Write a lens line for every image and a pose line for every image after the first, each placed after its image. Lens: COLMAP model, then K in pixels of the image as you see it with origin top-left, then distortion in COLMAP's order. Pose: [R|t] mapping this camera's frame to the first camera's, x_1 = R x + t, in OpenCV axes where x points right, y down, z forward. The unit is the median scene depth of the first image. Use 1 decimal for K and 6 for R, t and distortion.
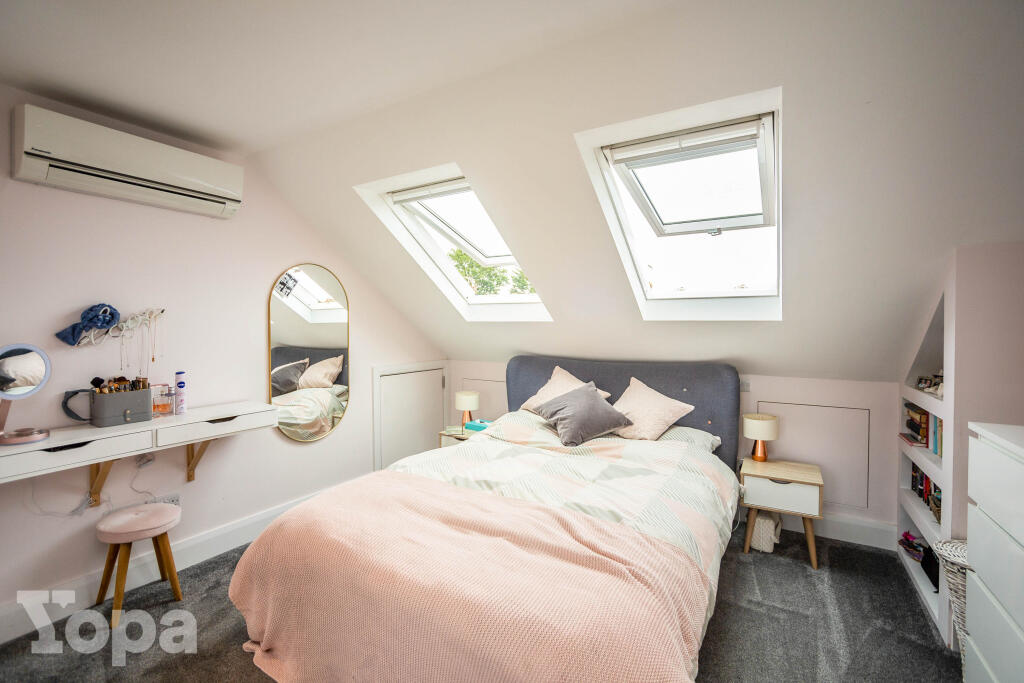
lens RADIAL K [[444.2, 0, 509.3], [0, 444.2, 334.9], [0, 0, 1]] dist [-0.032532, 0.011813]
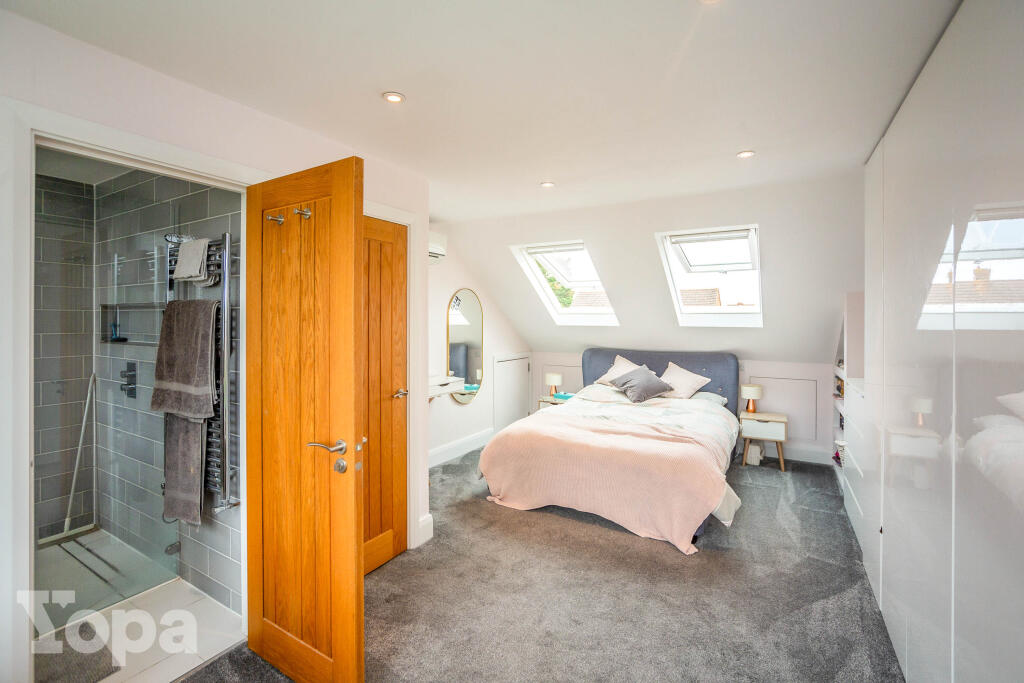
lens RADIAL K [[447.6, 0, 514.4], [0, 447.6, 323.8], [0, 0, 1]] dist [-0.017263, 0.000123]
pose [[0.999705, 0.001978, 0.024226, -0.357802], [-0.001673, 0.999919, -0.012621, -0.020556], [-0.024249, 0.012577, 0.999627, -0.651029]]
